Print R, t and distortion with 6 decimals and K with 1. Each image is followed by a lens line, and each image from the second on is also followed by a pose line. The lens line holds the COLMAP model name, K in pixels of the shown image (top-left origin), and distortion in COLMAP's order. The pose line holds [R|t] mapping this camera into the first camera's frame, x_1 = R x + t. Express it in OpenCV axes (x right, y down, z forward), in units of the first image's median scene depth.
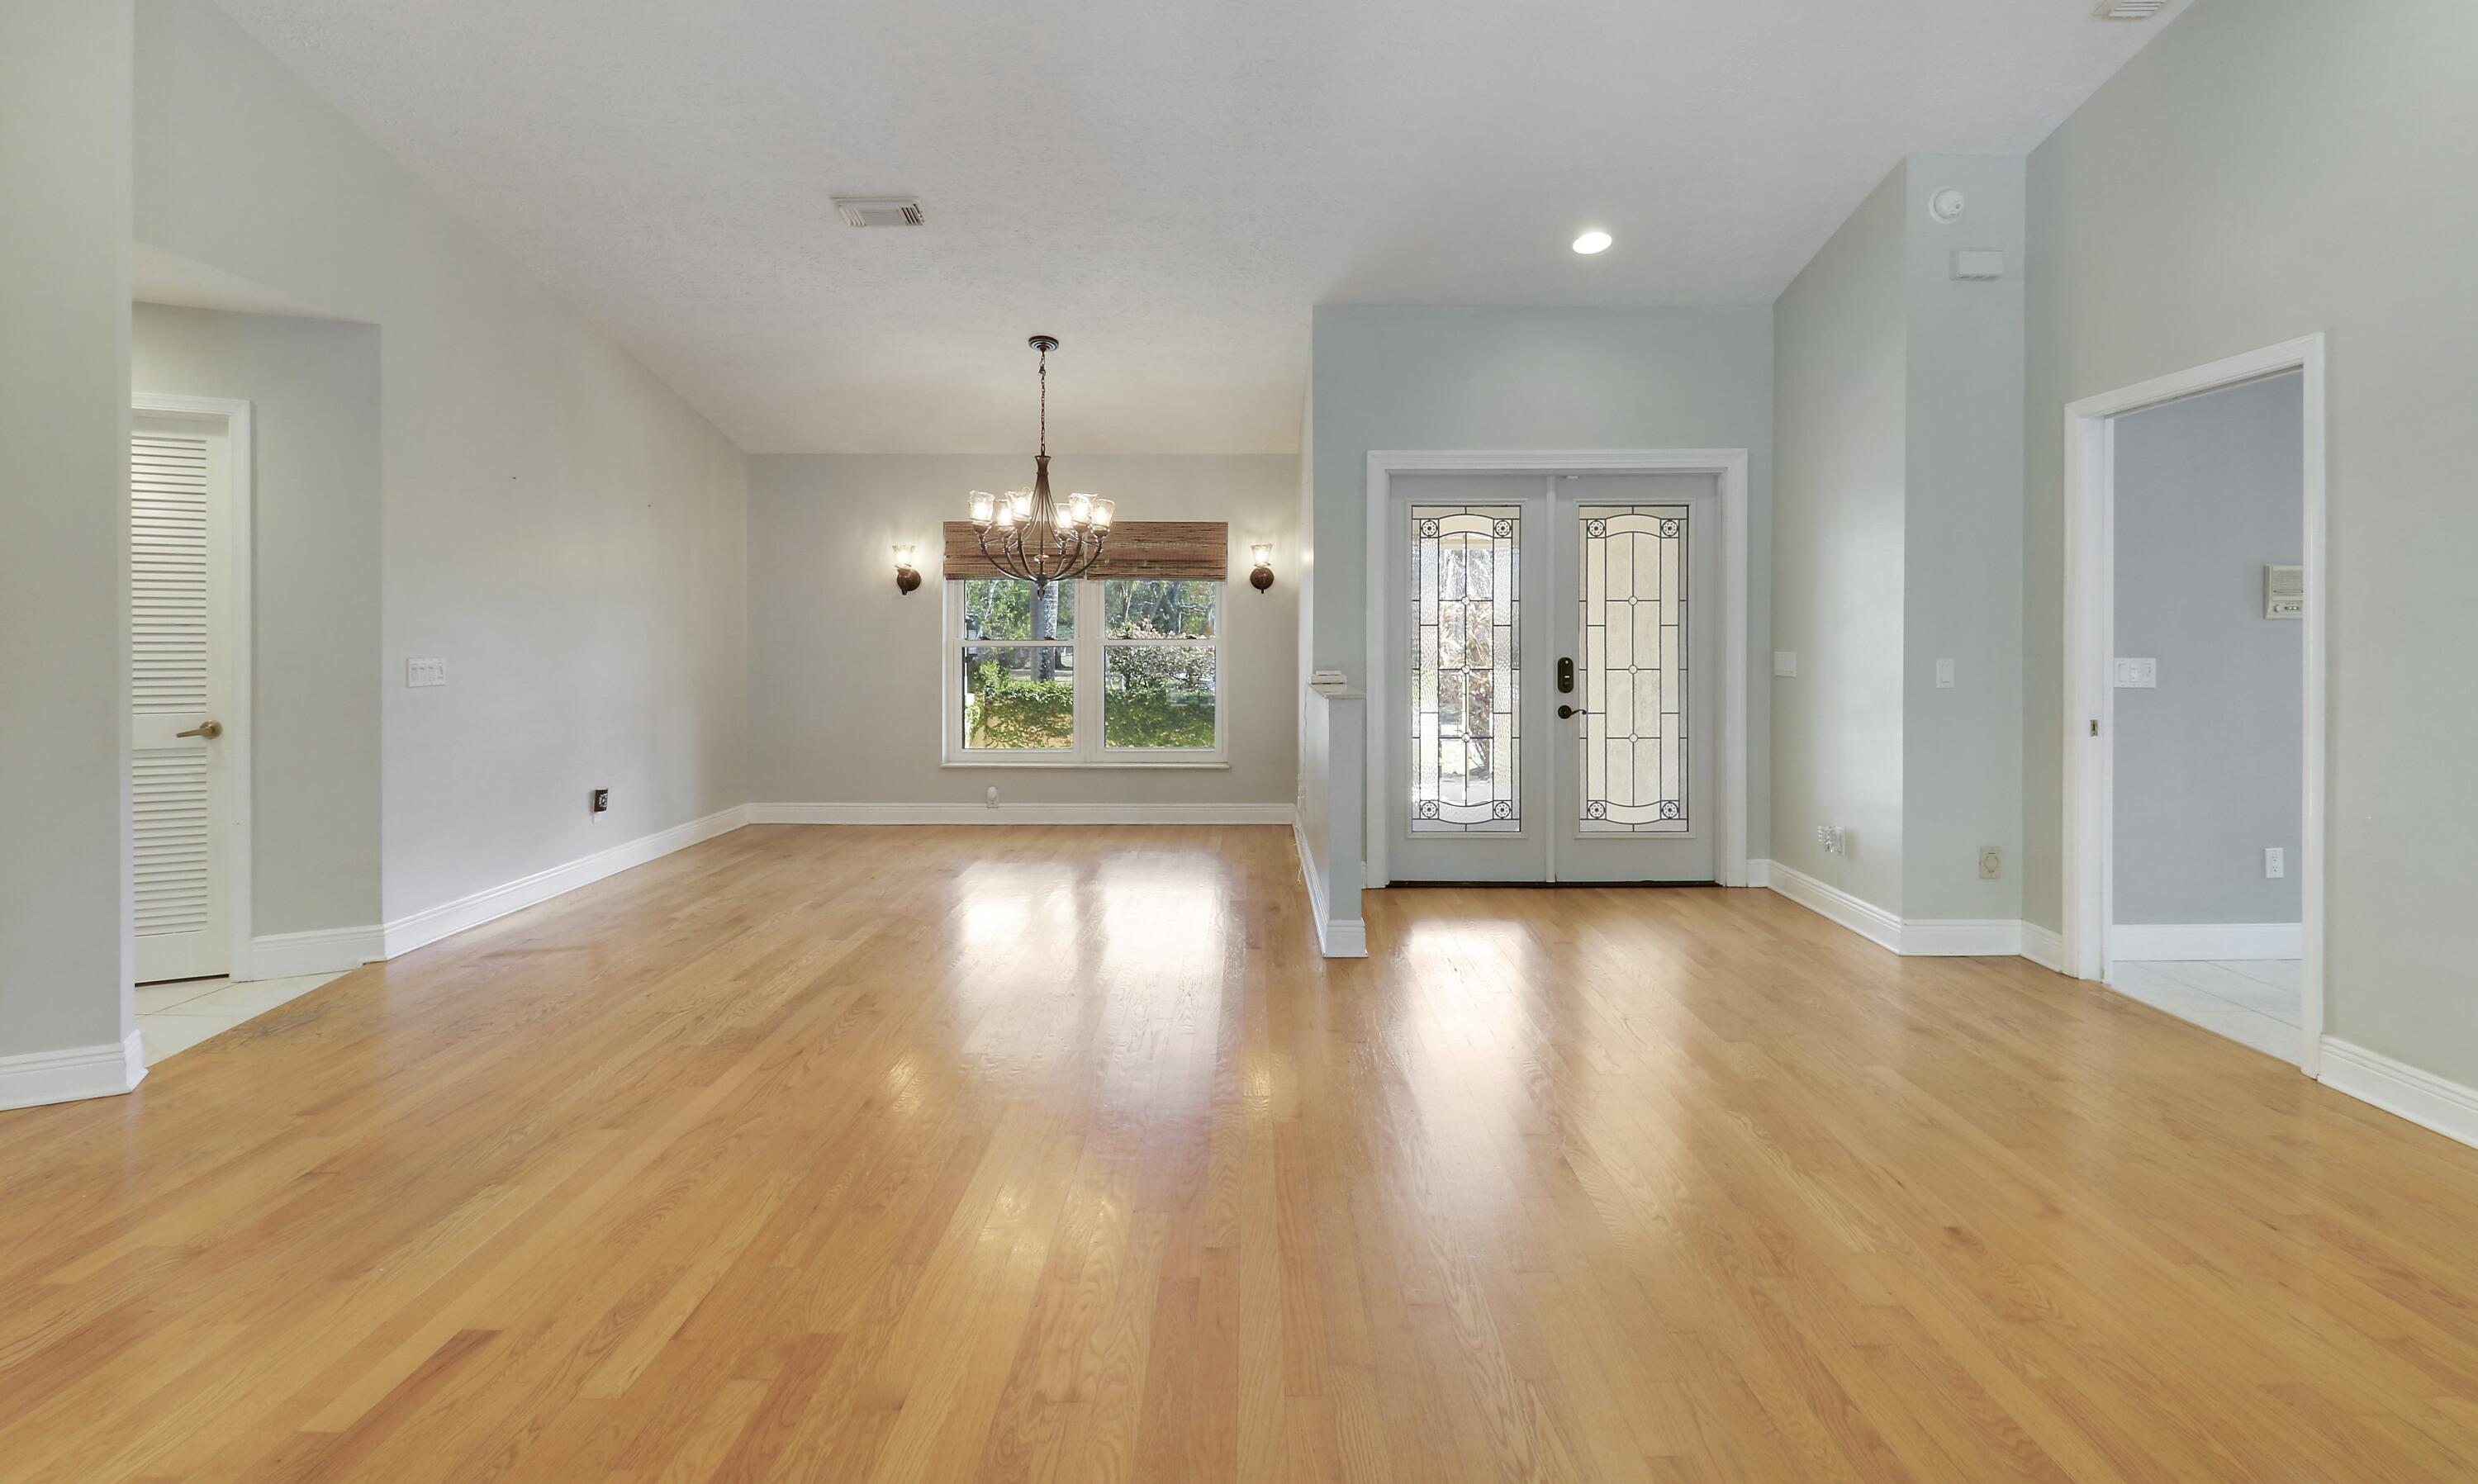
lens RADIAL K [[1223.9, 0, 1244.0], [0, 1223.9, 644.7], [0, 0, 1]] dist [-0.010464, -0.000680]
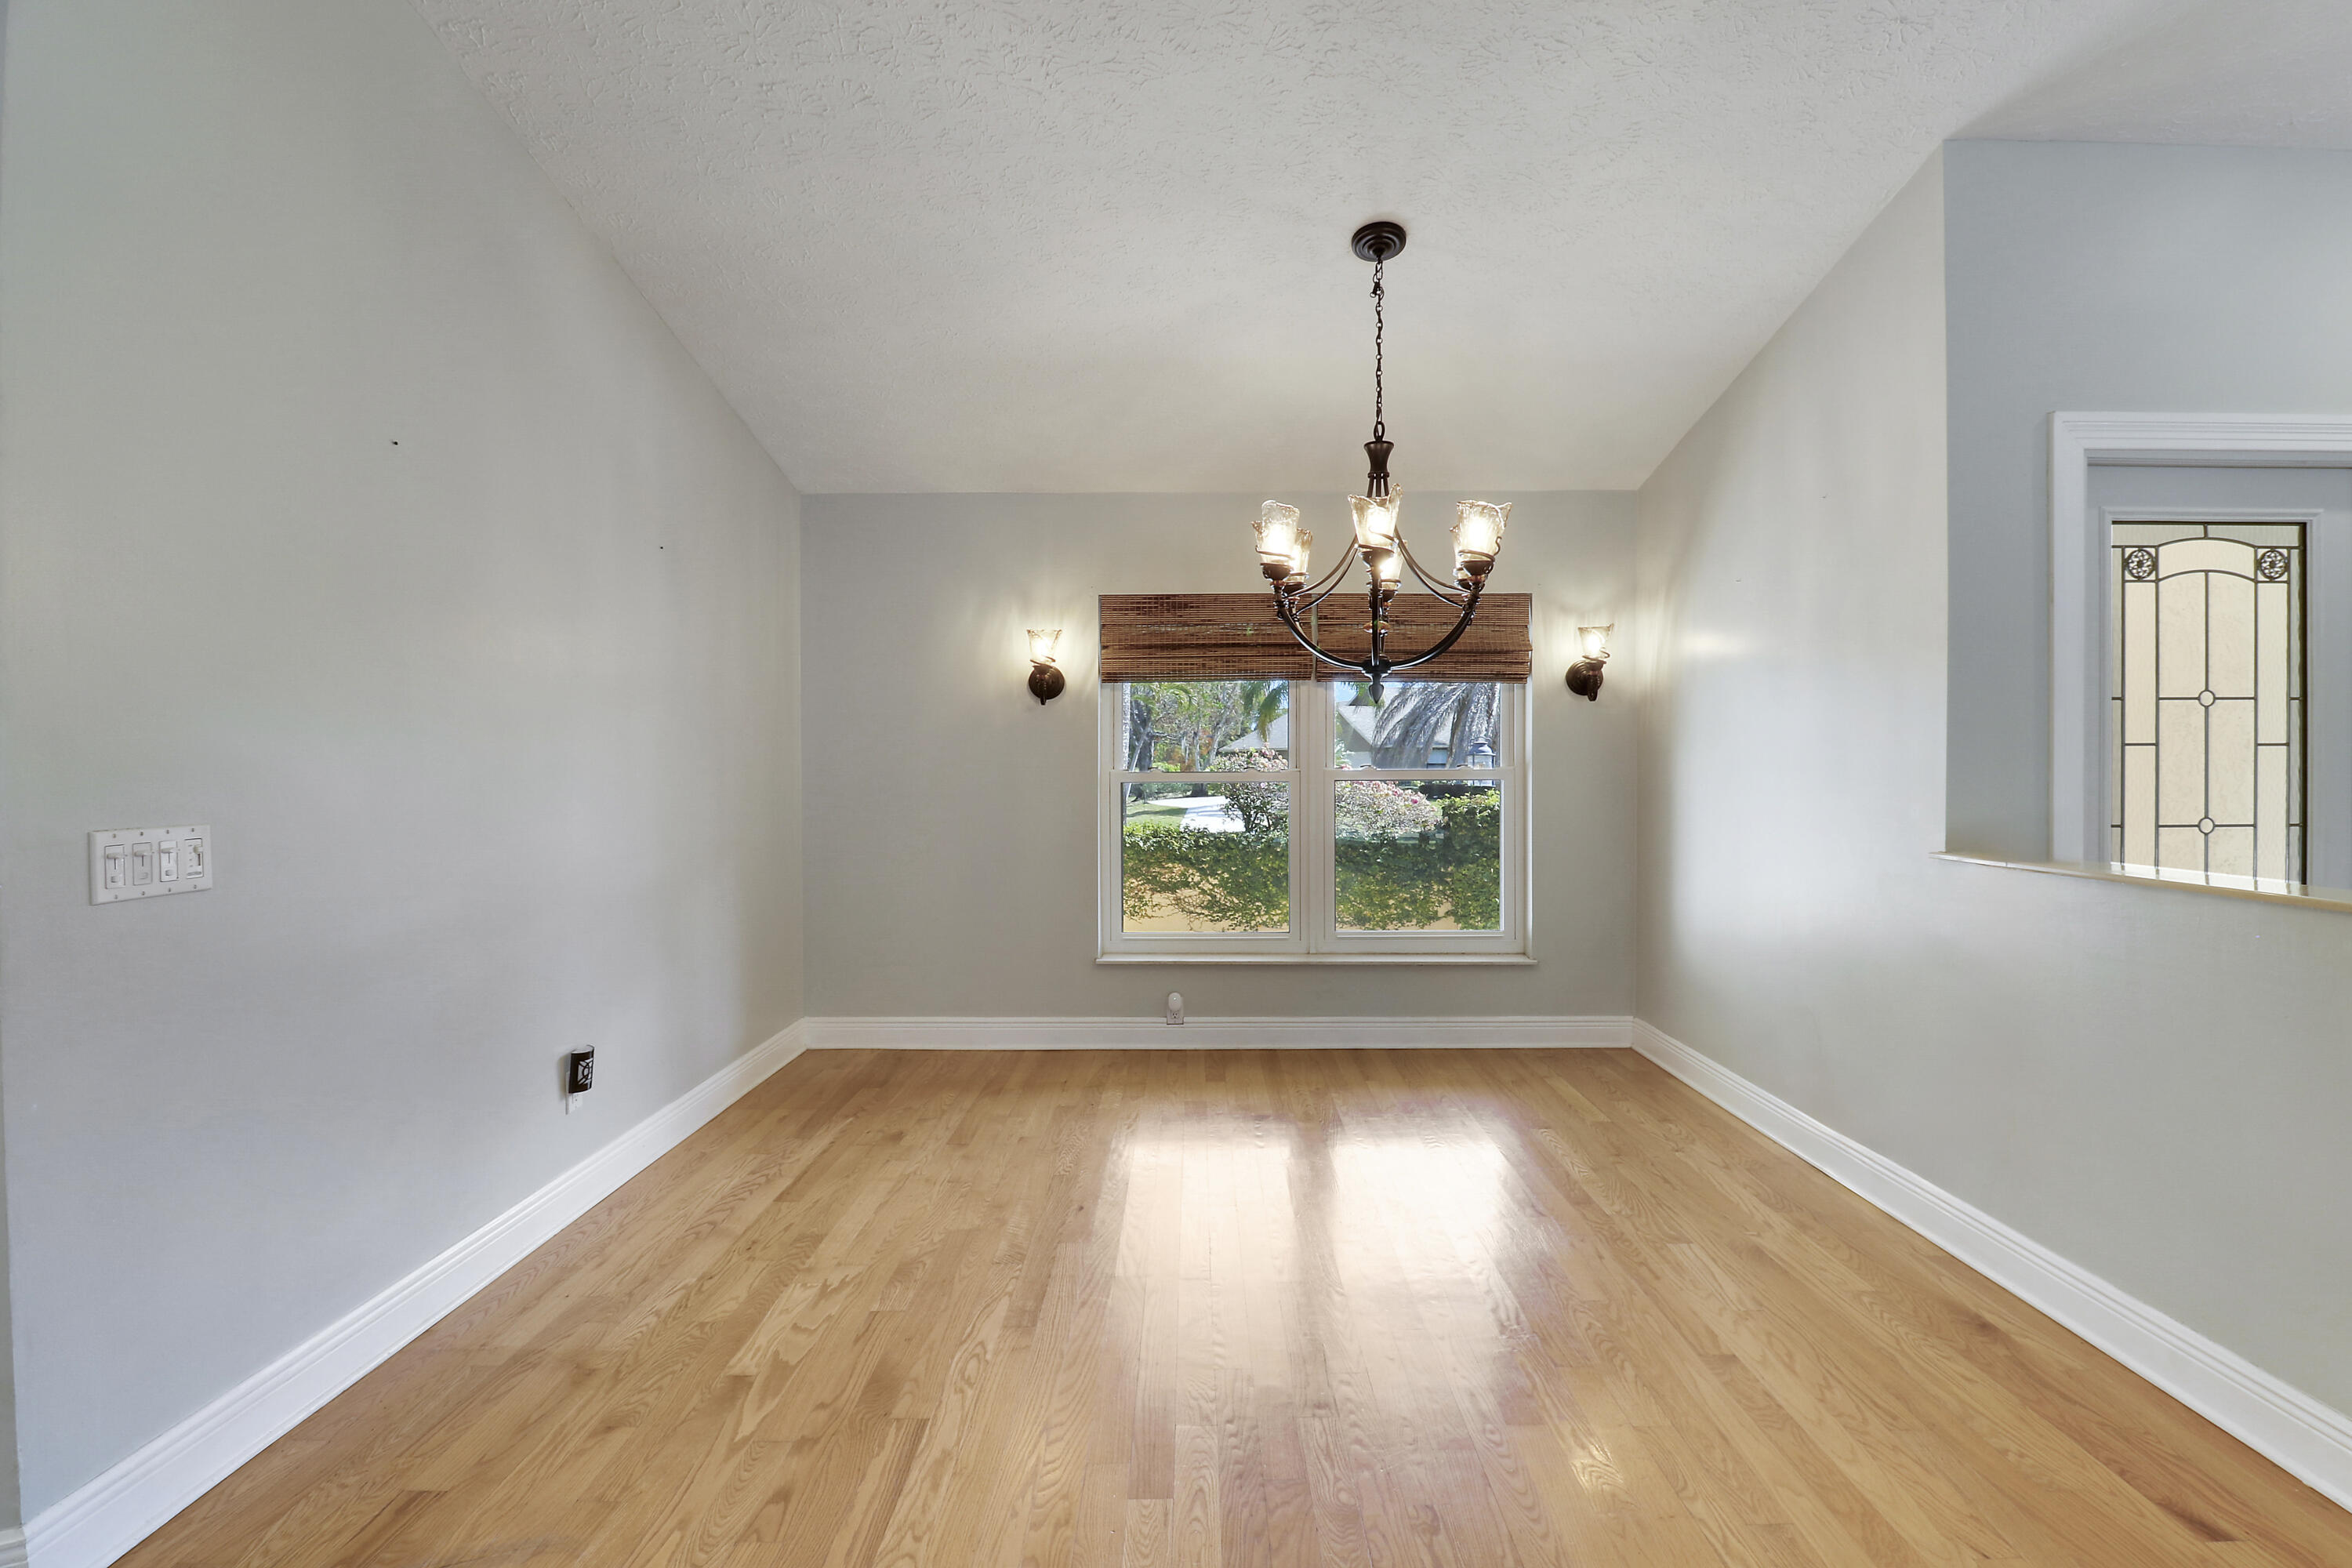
lens RADIAL K [[1108.8, 0, 1183.5], [0, 1108.8, 769.4], [0, 0, 1]] dist [0.003393, -0.013106]
pose [[0.999900, -0.003497, 0.013675, -0.211865], [0.003513, 0.999993, -0.001177, -0.004585], [-0.013671, 0.001225, 0.999906, 0.402014]]
